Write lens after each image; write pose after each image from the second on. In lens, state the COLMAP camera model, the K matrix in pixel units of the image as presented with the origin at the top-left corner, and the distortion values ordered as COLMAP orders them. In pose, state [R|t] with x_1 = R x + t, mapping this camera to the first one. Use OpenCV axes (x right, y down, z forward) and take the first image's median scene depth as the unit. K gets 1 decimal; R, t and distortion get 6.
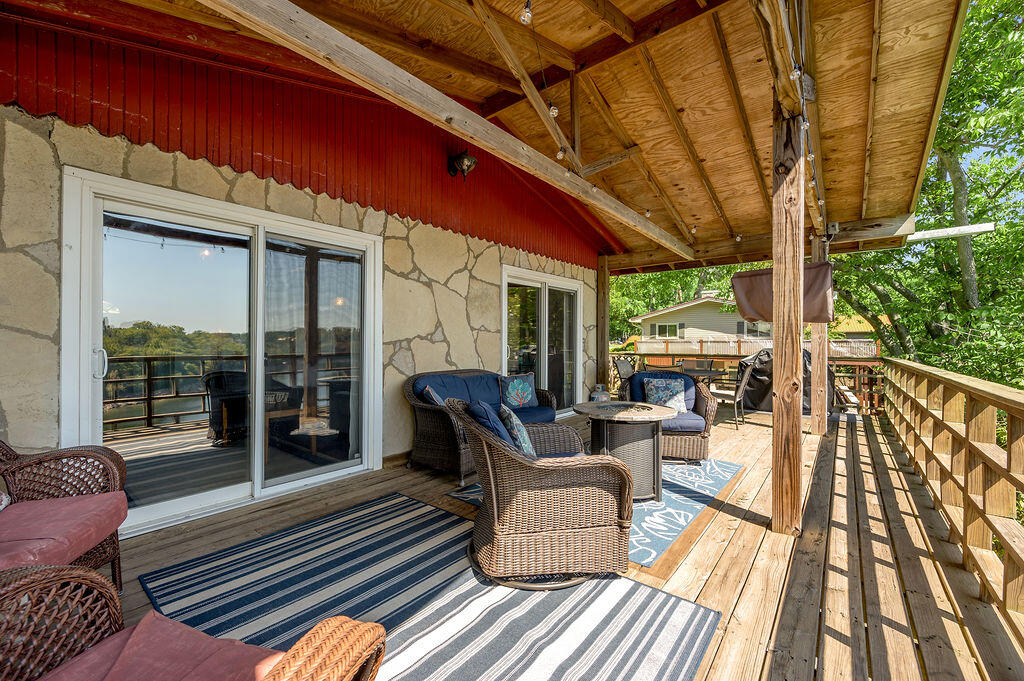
lens RADIAL K [[409.2, 0, 515.8], [0, 409.2, 342.8], [0, 0, 1]] dist [0.001136, 0.000012]
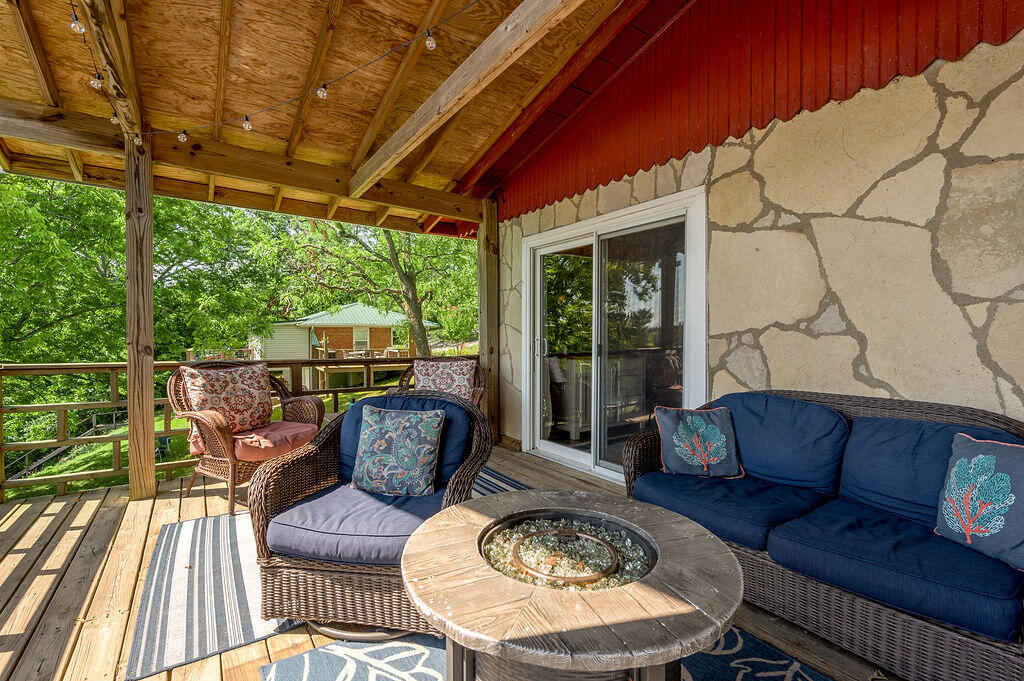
lens RADIAL K [[463.5, 0, 515.0], [0, 463.5, 337.6], [0, 0, 1]] dist [-0.000164, -0.000039]
pose [[-0.281779, 0.008365, -0.959443, 0.497778], [0.001004, 0.999964, 0.008424, -0.003993], [0.959479, 0.001410, -0.281777, 0.857808]]
